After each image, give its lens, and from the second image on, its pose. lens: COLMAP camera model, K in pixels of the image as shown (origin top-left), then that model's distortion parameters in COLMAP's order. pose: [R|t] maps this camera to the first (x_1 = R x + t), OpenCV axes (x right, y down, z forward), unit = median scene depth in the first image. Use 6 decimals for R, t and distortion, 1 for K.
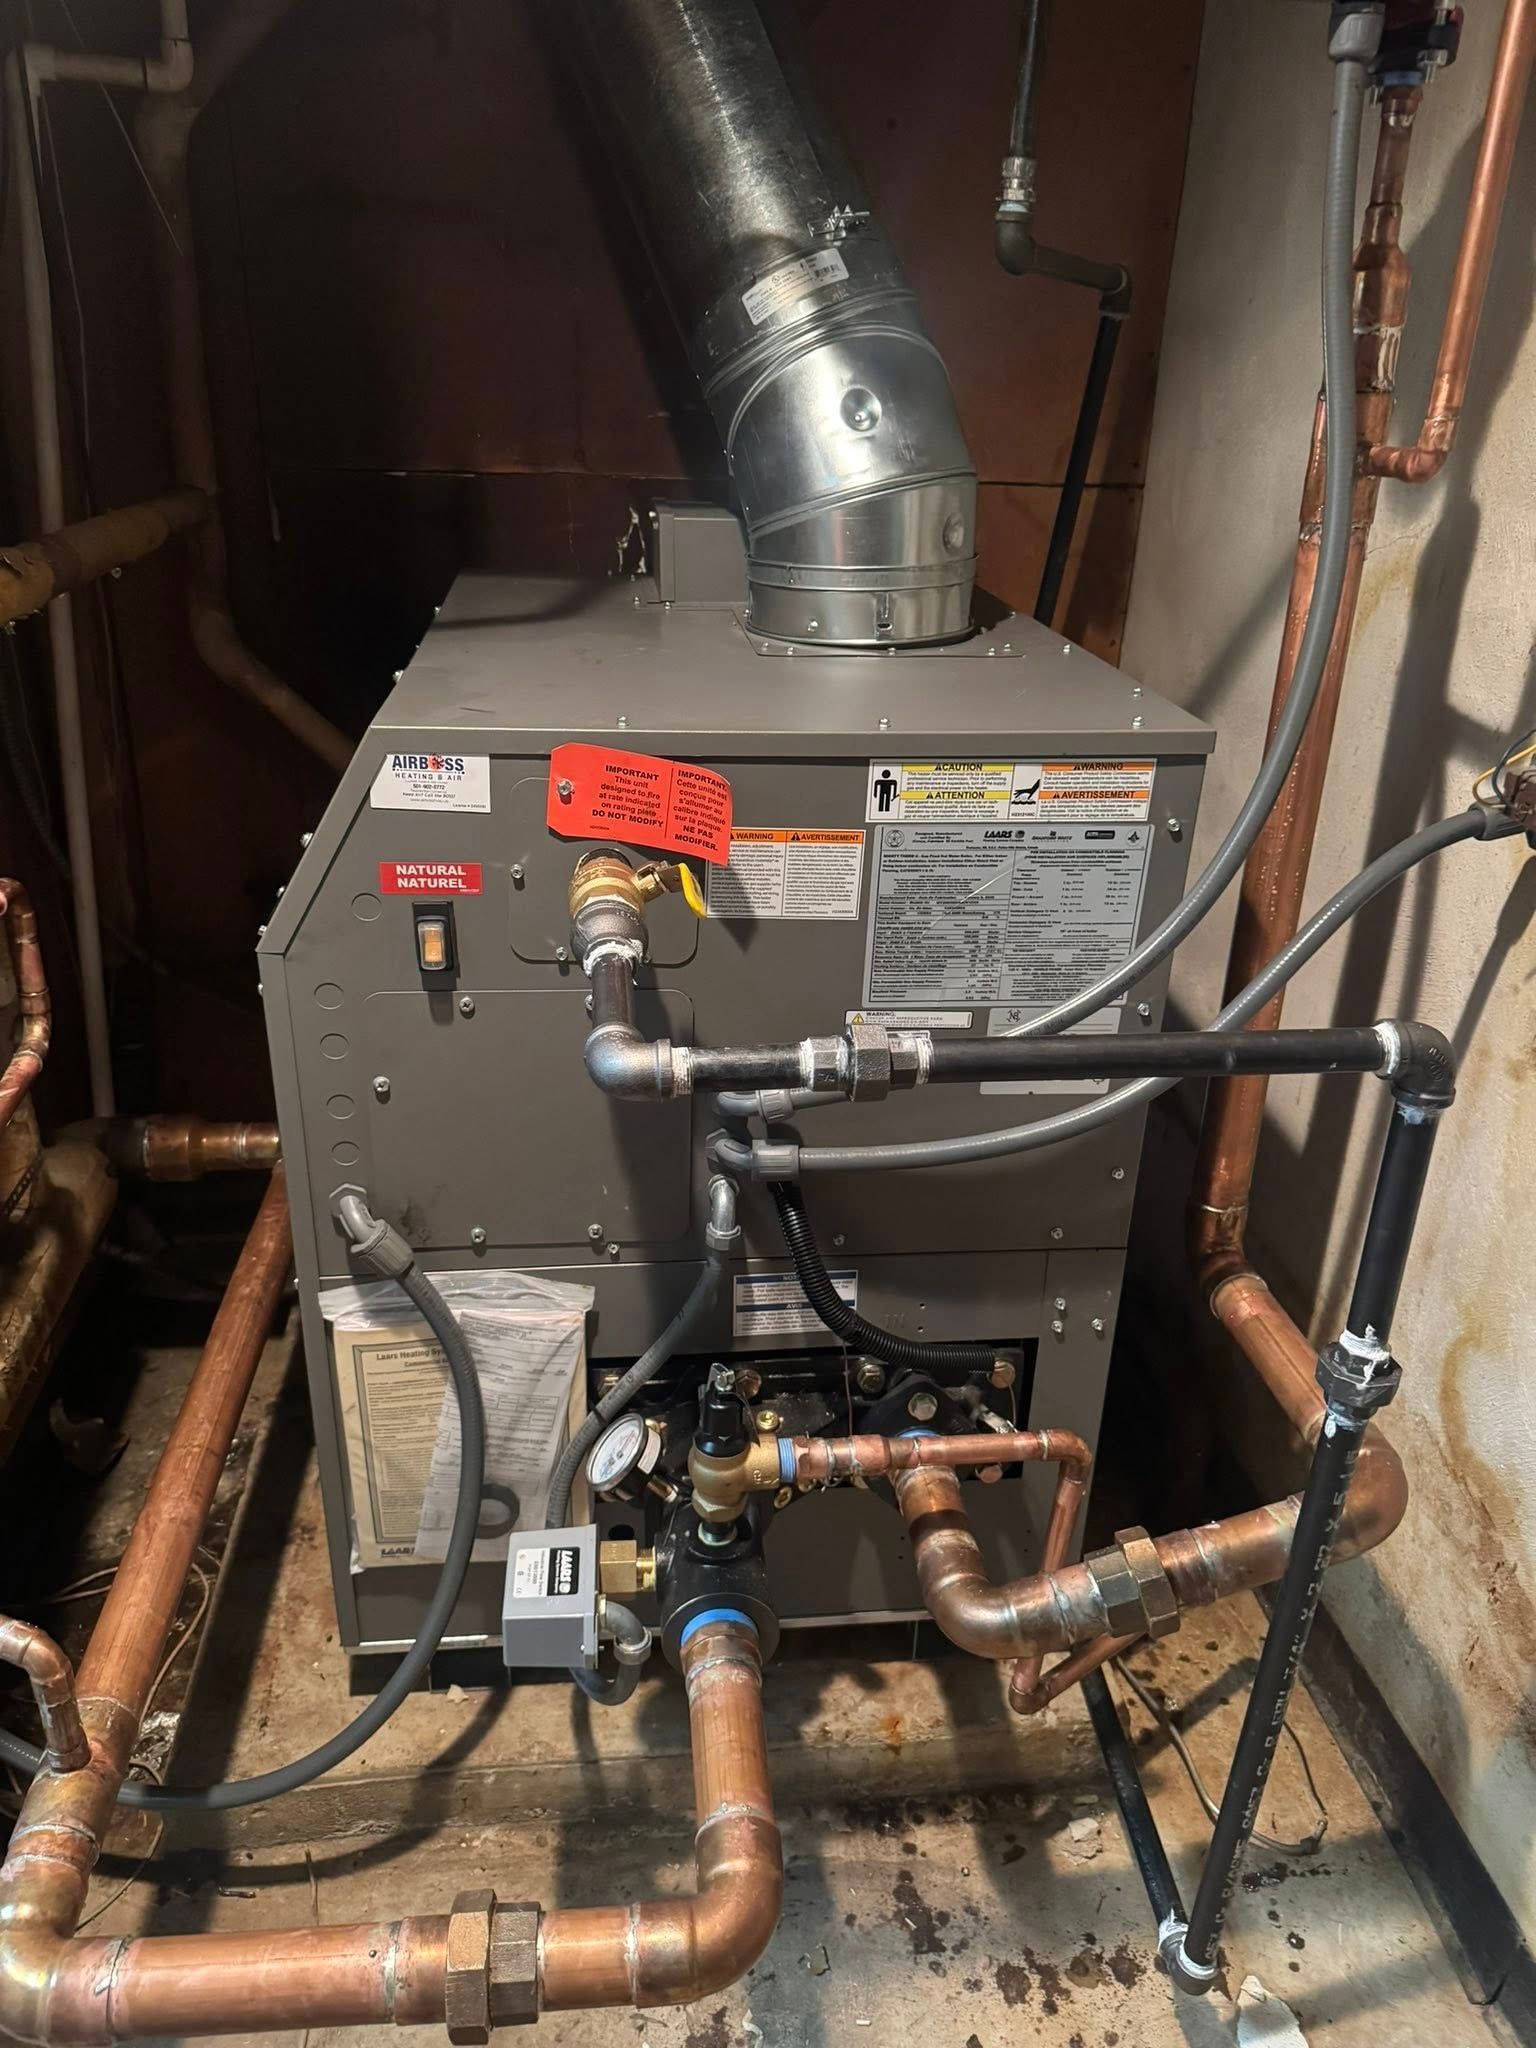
lens RADIAL K [[1469.0, 0, 763.4], [0, 1469.0, 1026.2], [0, 0, 1]] dist [0.076190, -0.030405]
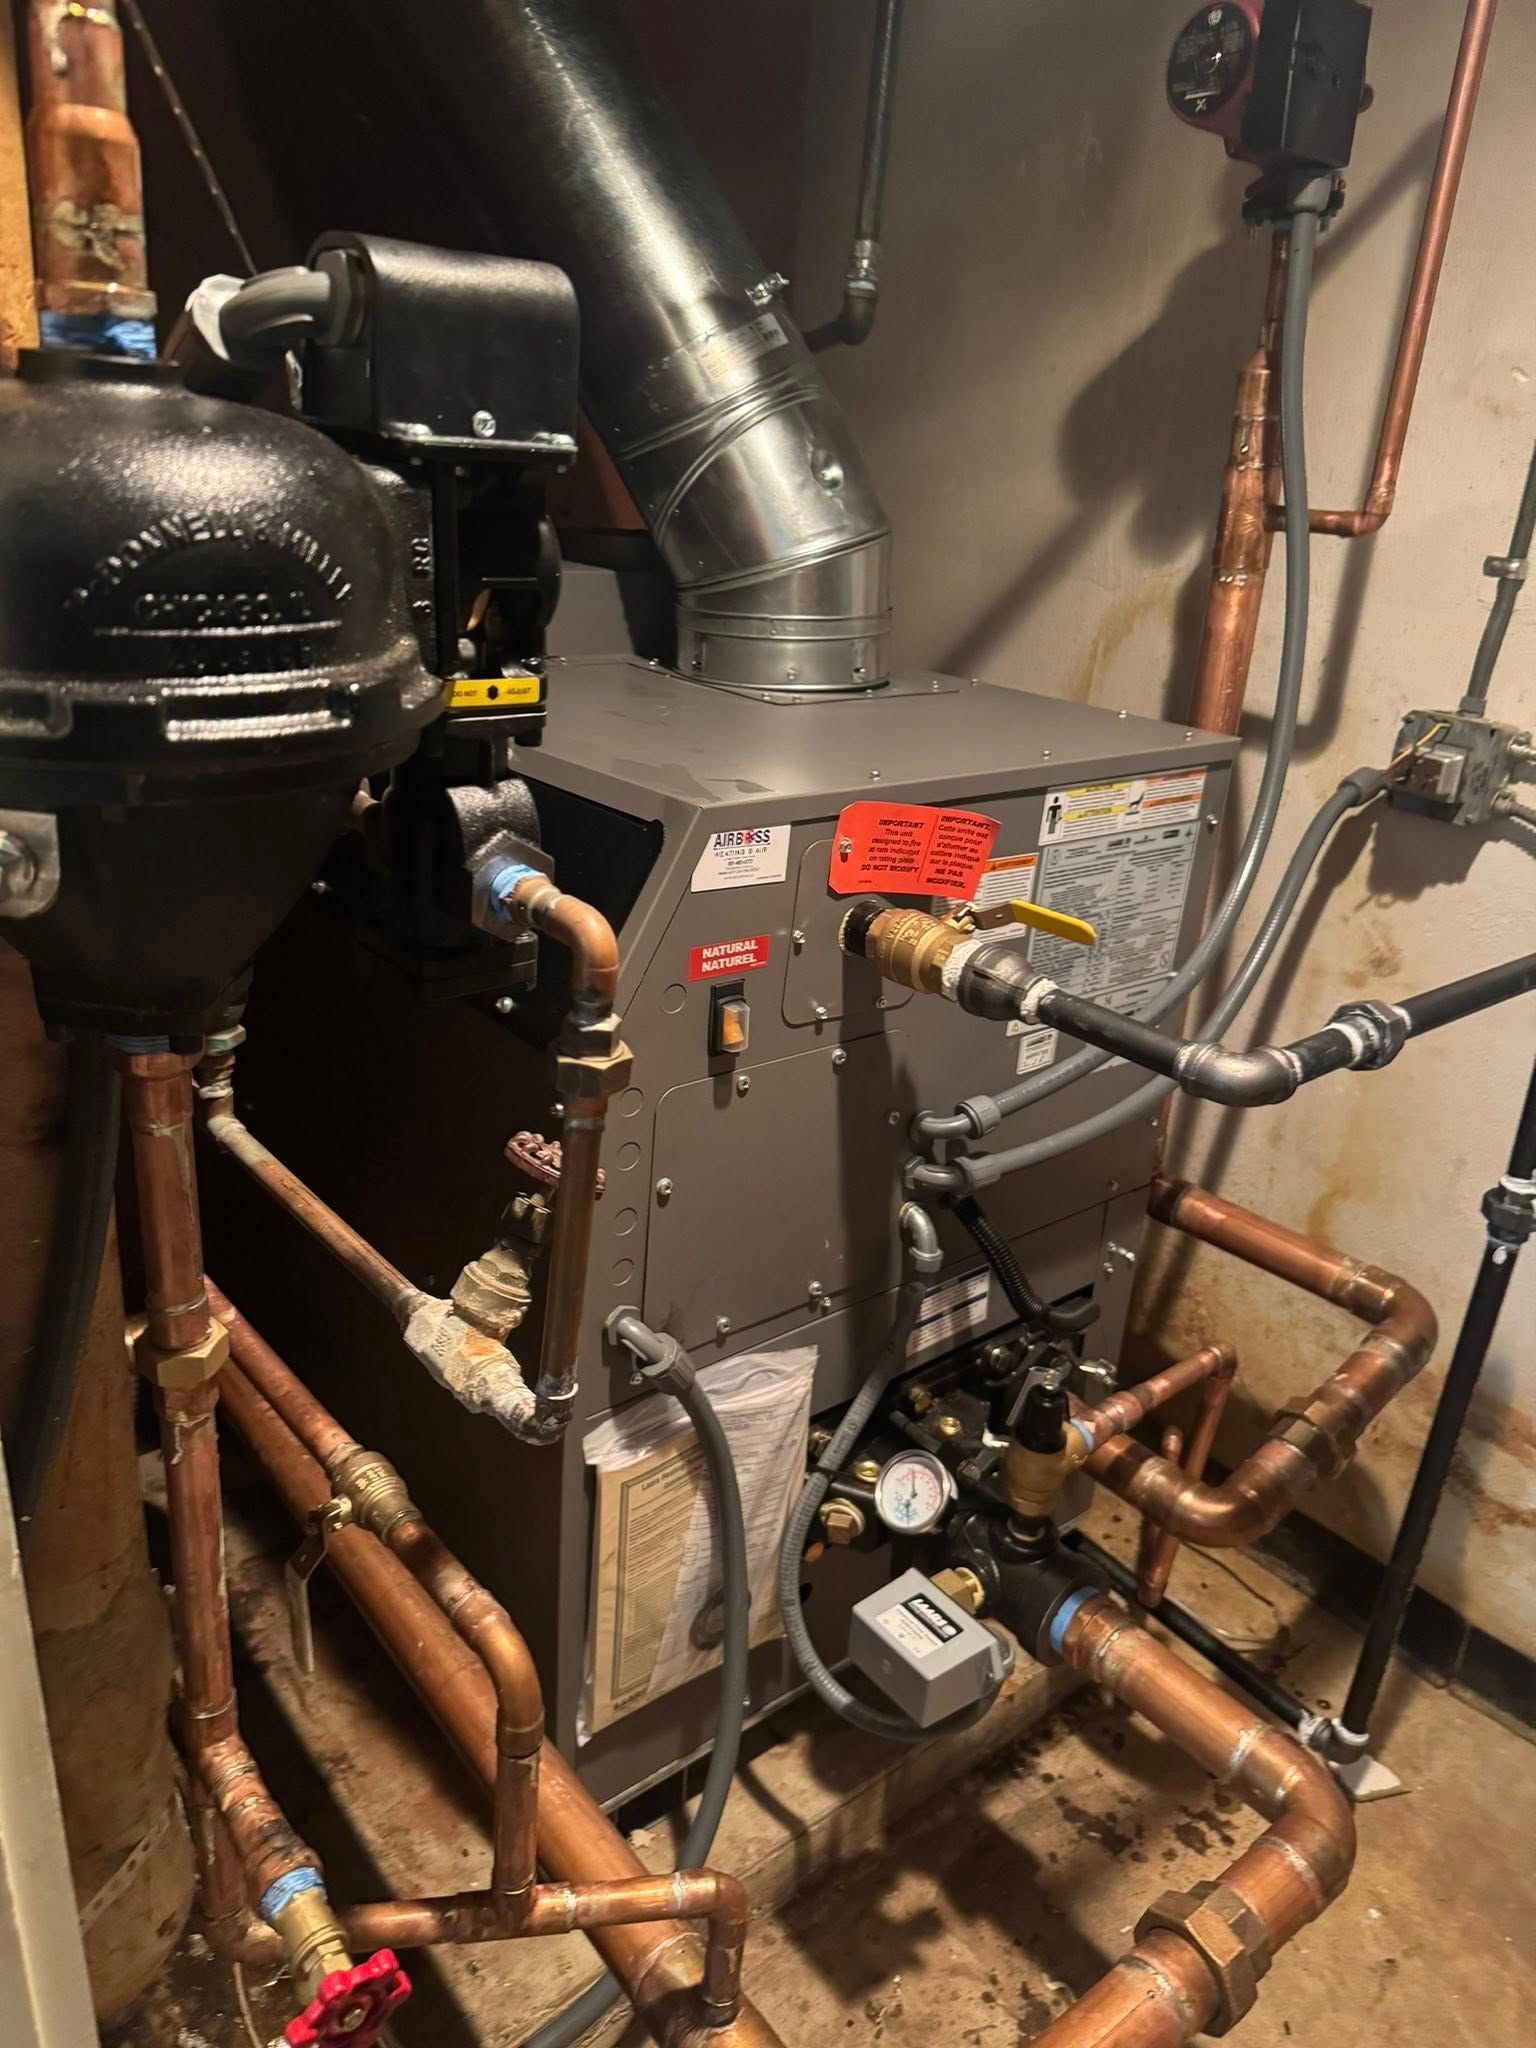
lens RADIAL K [[1469.0, 0, 764.3], [0, 1469.0, 1031.2], [0, 0, 1]] dist [0.076190, -0.030405]
pose [[0.839712, -0.181542, 0.511787, -0.675236], [0.189433, 0.981187, 0.037238, -0.081426], [-0.508919, 0.065680, 0.858305, 0.169433]]
